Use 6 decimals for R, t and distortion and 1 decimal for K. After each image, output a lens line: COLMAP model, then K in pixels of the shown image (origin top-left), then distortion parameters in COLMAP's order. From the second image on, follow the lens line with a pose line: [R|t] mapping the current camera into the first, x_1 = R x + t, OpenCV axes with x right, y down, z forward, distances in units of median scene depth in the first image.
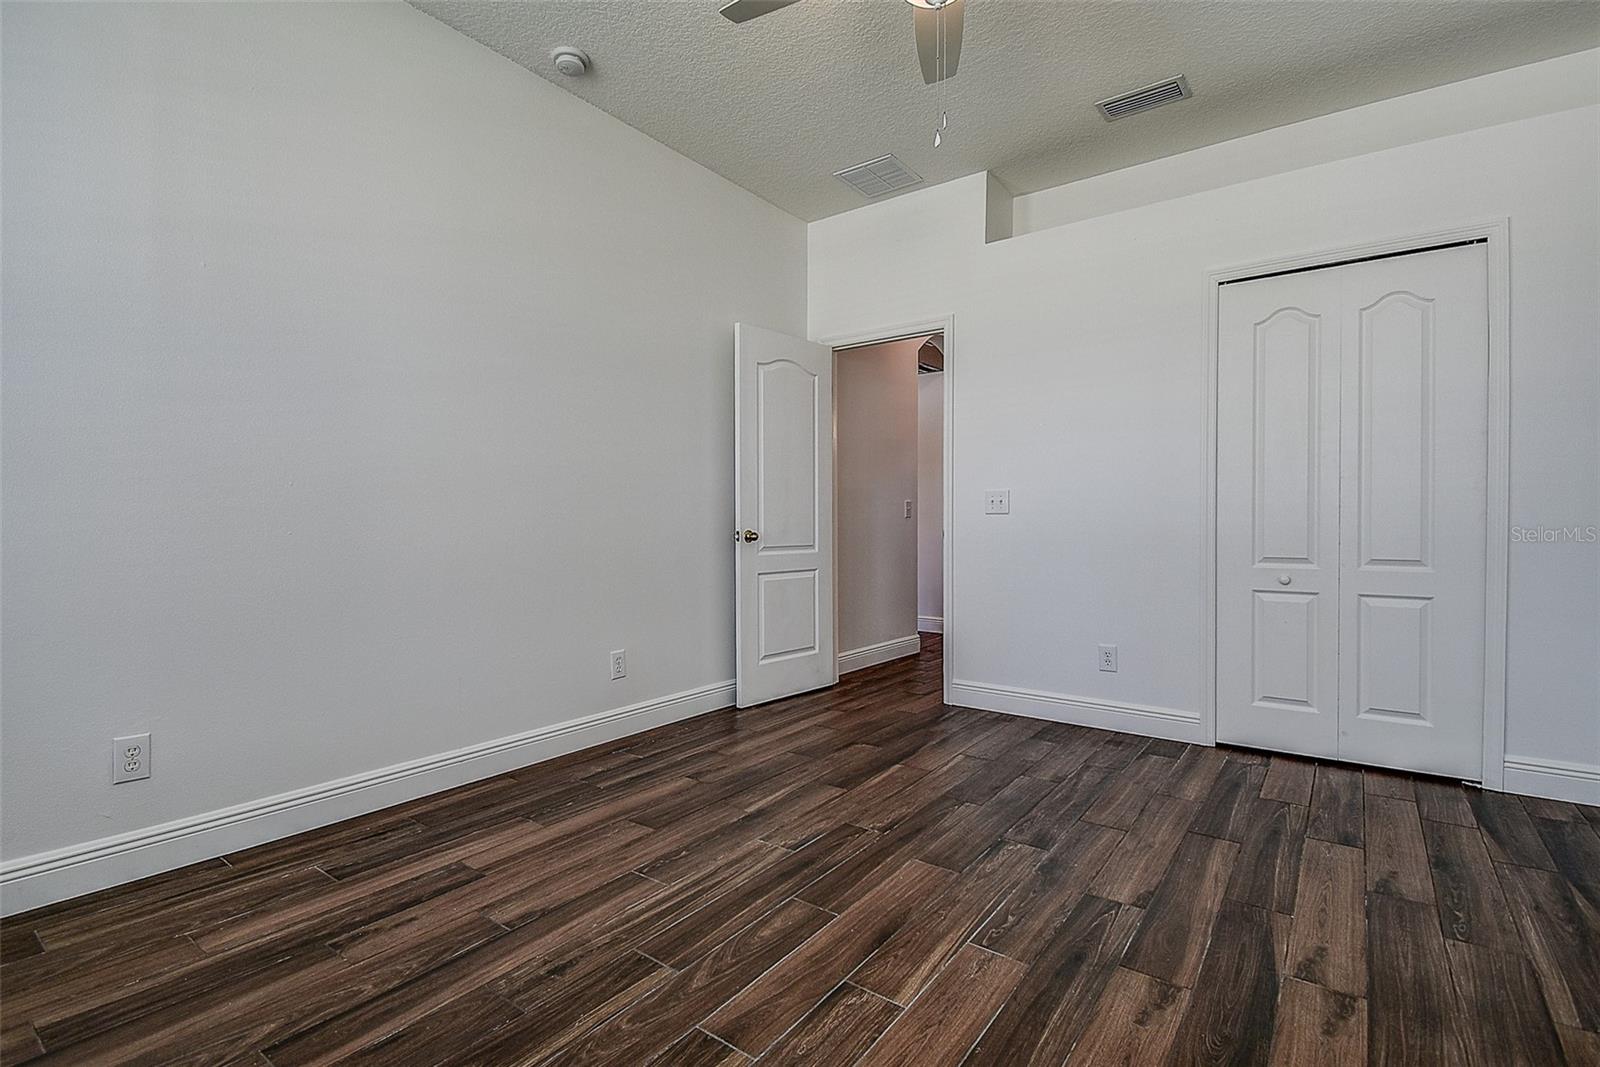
lens RADIAL K [[736.2, 0, 803.7], [0, 736.2, 527.4], [0, 0, 1]] dist [0.021725, -0.014761]
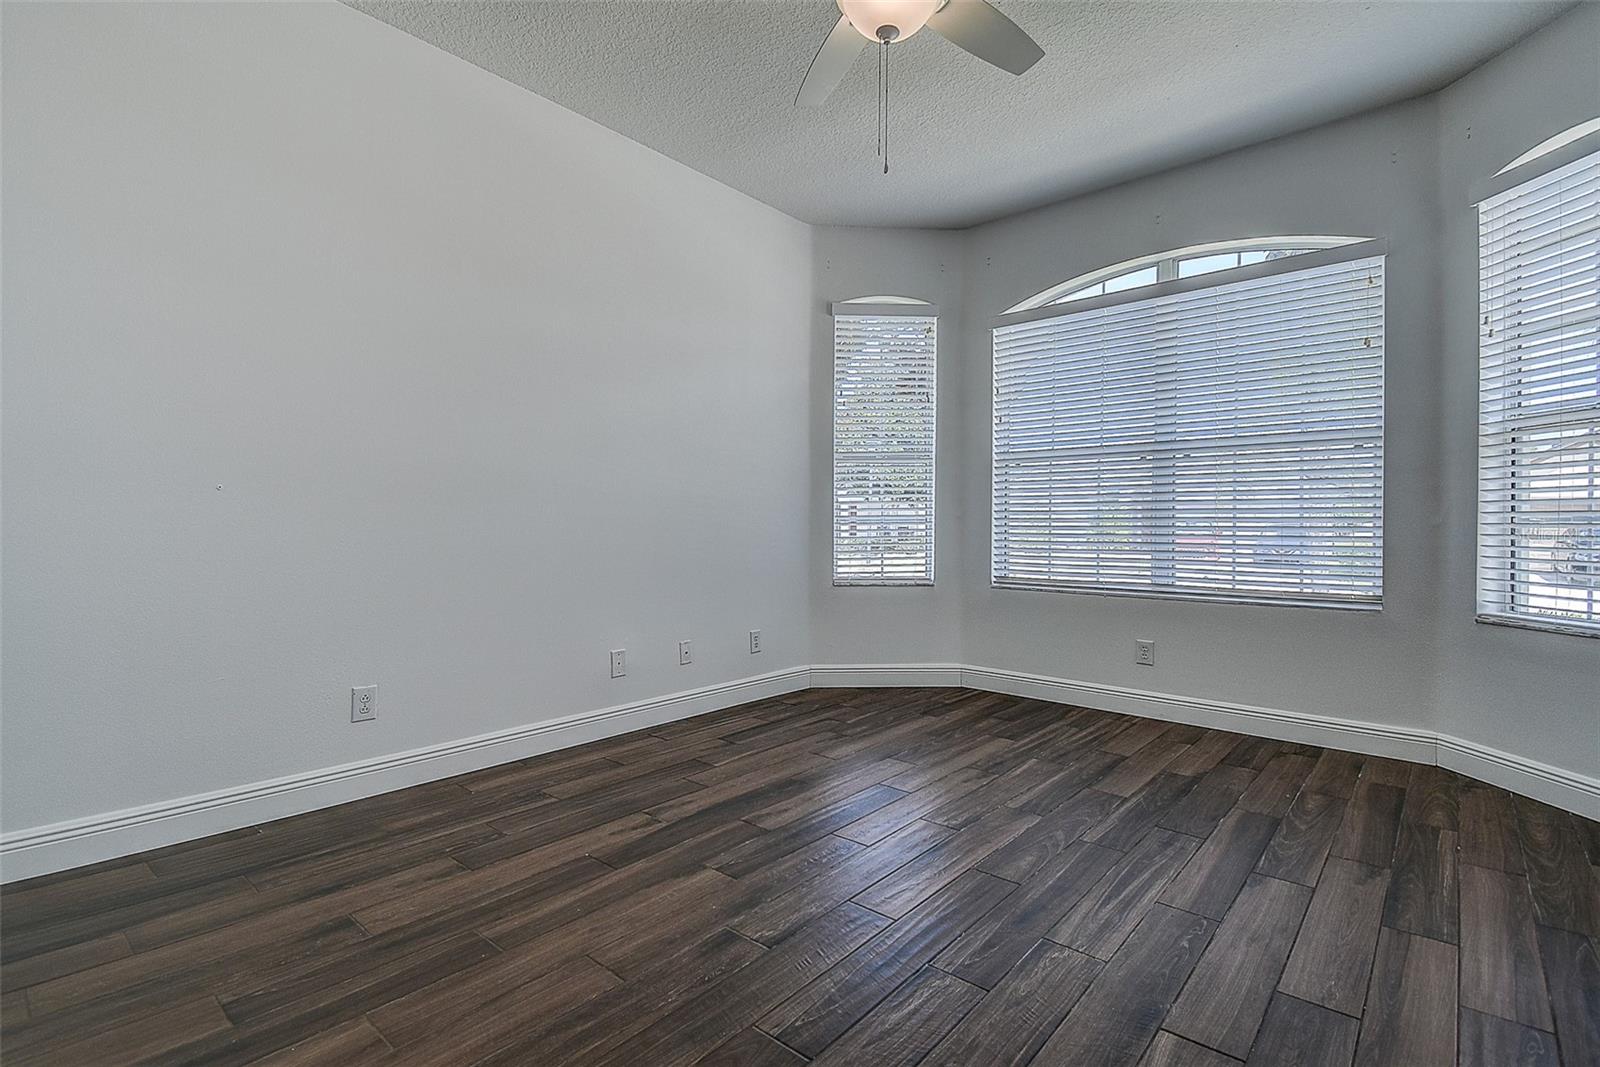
lens RADIAL K [[736.2, 0, 799.7], [0, 736.2, 530.5], [0, 0, 1]] dist [0.021725, -0.014761]
pose [[-0.996040, -0.006603, 0.088658, 0.205198], [-0.005528, 0.999908, 0.012362, -0.013695], [-0.088731, 0.011823, -0.995985, 2.054655]]
